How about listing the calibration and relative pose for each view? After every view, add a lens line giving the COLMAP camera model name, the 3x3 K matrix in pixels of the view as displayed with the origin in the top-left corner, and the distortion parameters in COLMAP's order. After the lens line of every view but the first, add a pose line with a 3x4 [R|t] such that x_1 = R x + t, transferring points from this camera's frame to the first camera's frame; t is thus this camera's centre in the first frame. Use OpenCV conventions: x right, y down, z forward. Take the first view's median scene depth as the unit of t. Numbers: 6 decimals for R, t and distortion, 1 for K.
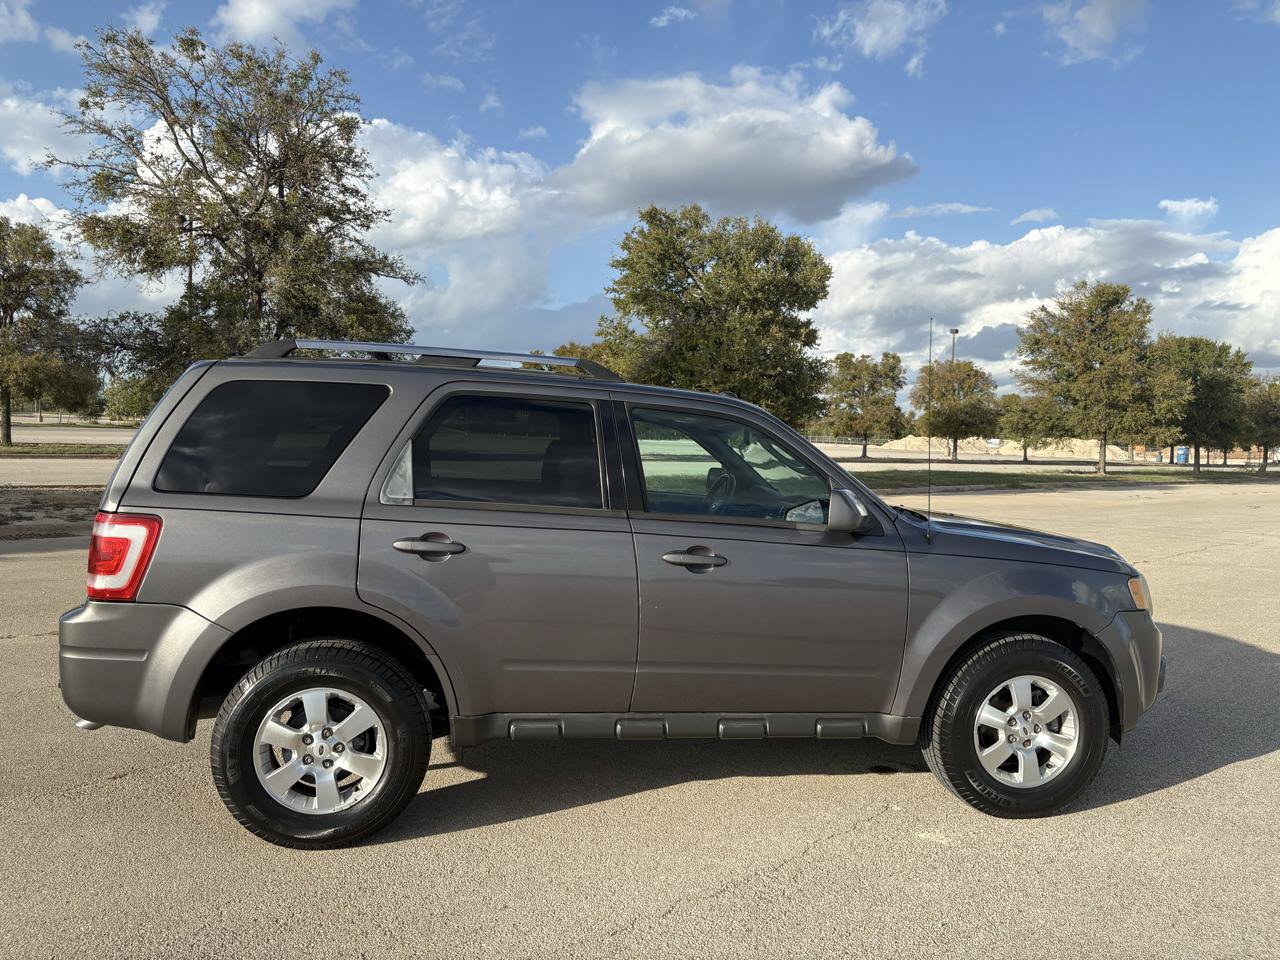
lens RADIAL K [[968.5, 0, 636.3], [0, 968.5, 484.2], [0, 0, 1]] dist [0.036888, -0.032761]
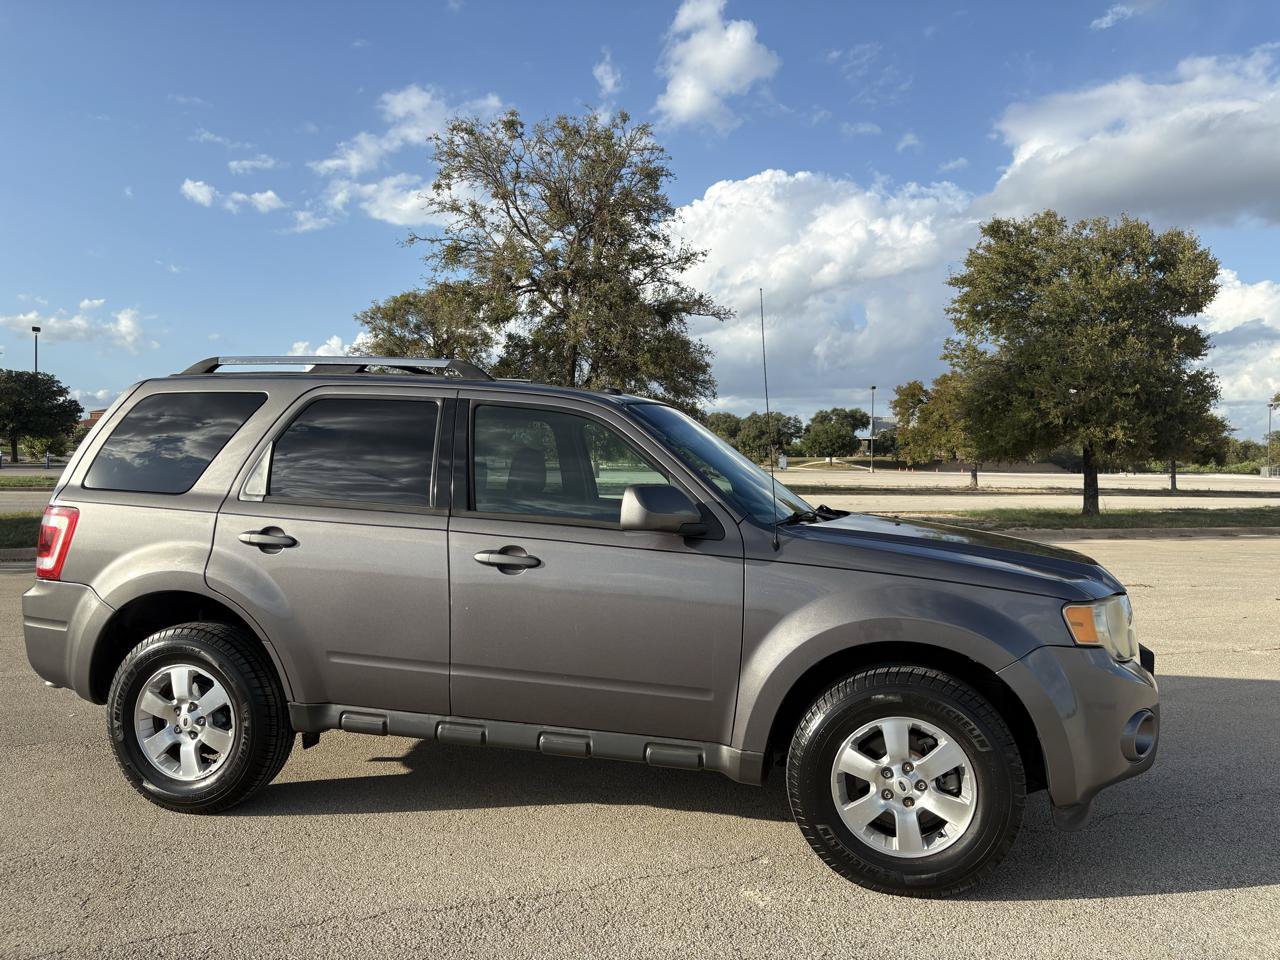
lens RADIAL K [[968.1, 0, 644.5], [0, 968.1, 478.7], [0, 0, 1]] dist [0.031456, -0.031340]
pose [[0.914161, -0.009013, -0.405251, 0.106464], [-0.009305, 0.999023, -0.043209, 0.007030], [0.405244, 0.043271, 0.913184, 0.032936]]
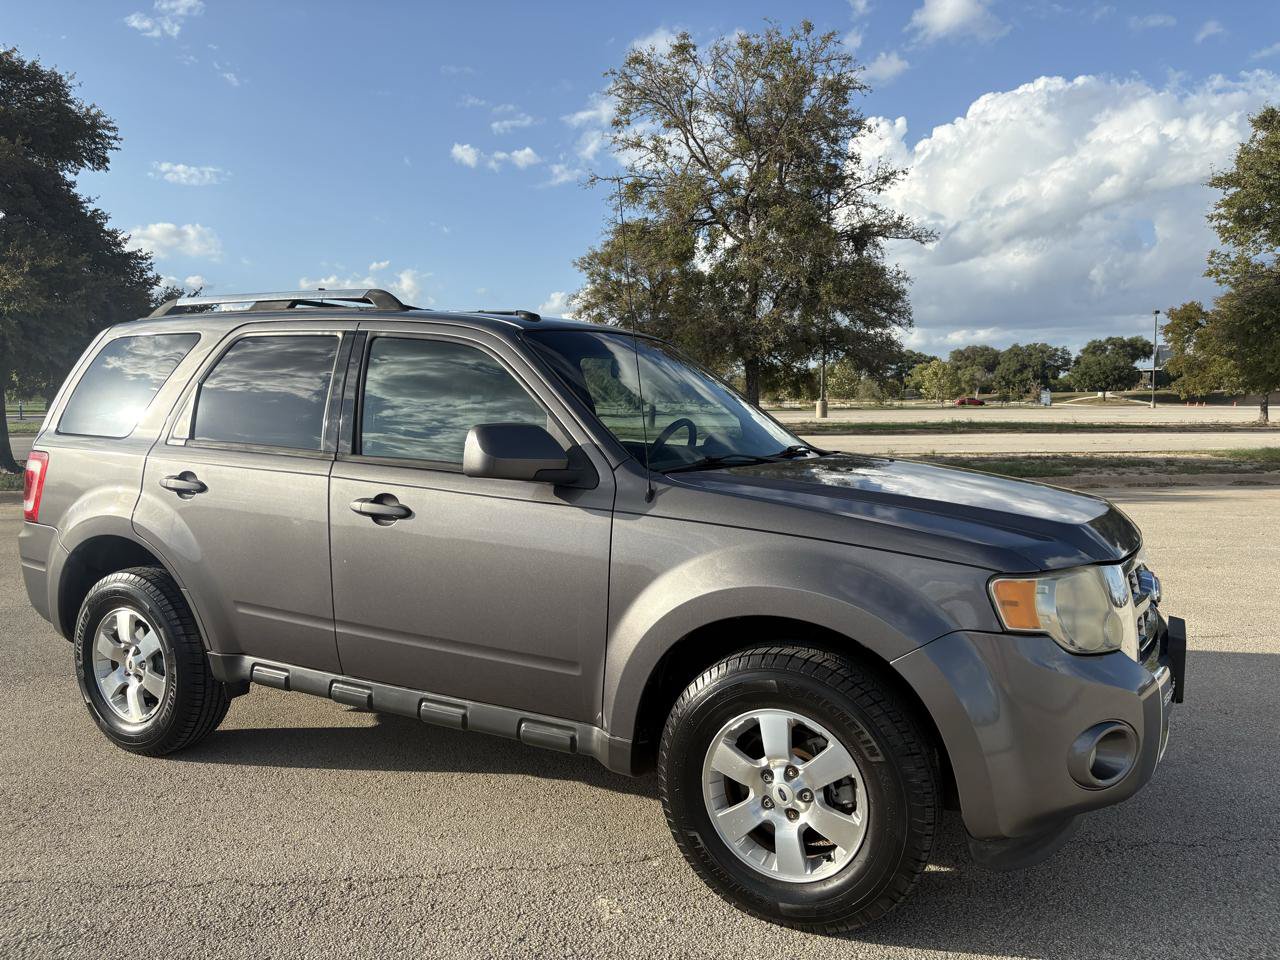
lens RADIAL K [[968.1, 0, 643.3], [0, 968.1, 480.2], [0, 0, 1]] dist [0.031456, -0.031340]
pose [[0.781629, 0.018726, -0.623462, 0.145409], [-0.007314, 0.999756, 0.020859, 0.006043], [0.623700, -0.011744, 0.781575, 0.087175]]
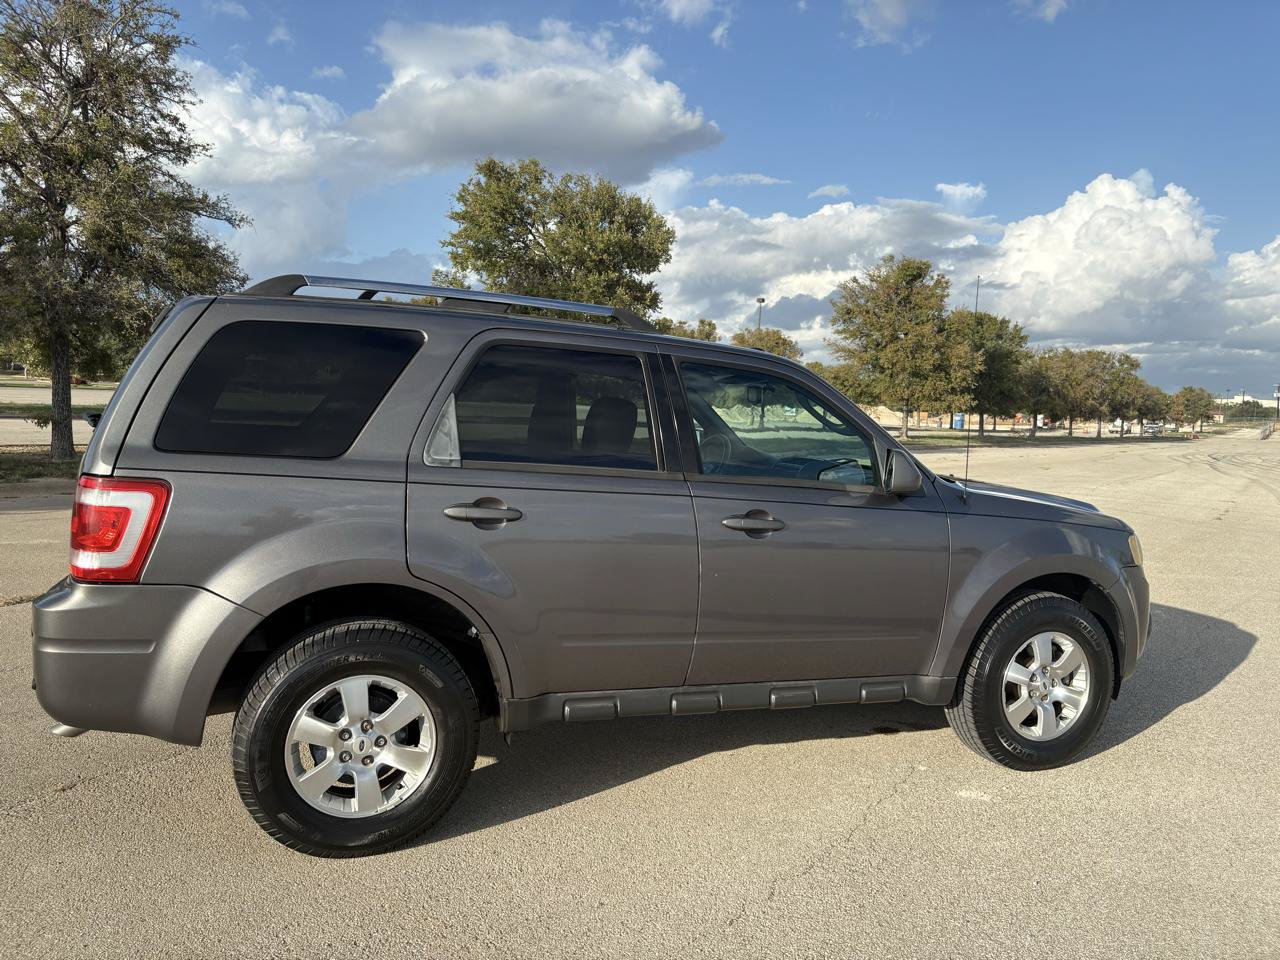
lens RADIAL K [[968.5, 0, 632.6], [0, 968.5, 494.0], [0, 0, 1]] dist [0.036888, -0.032761]
pose [[0.981421, -0.008183, 0.191693, -0.043970], [-0.000954, 0.998870, 0.047522, 0.000736], [-0.191865, -0.046822, 0.980304, 0.017928]]
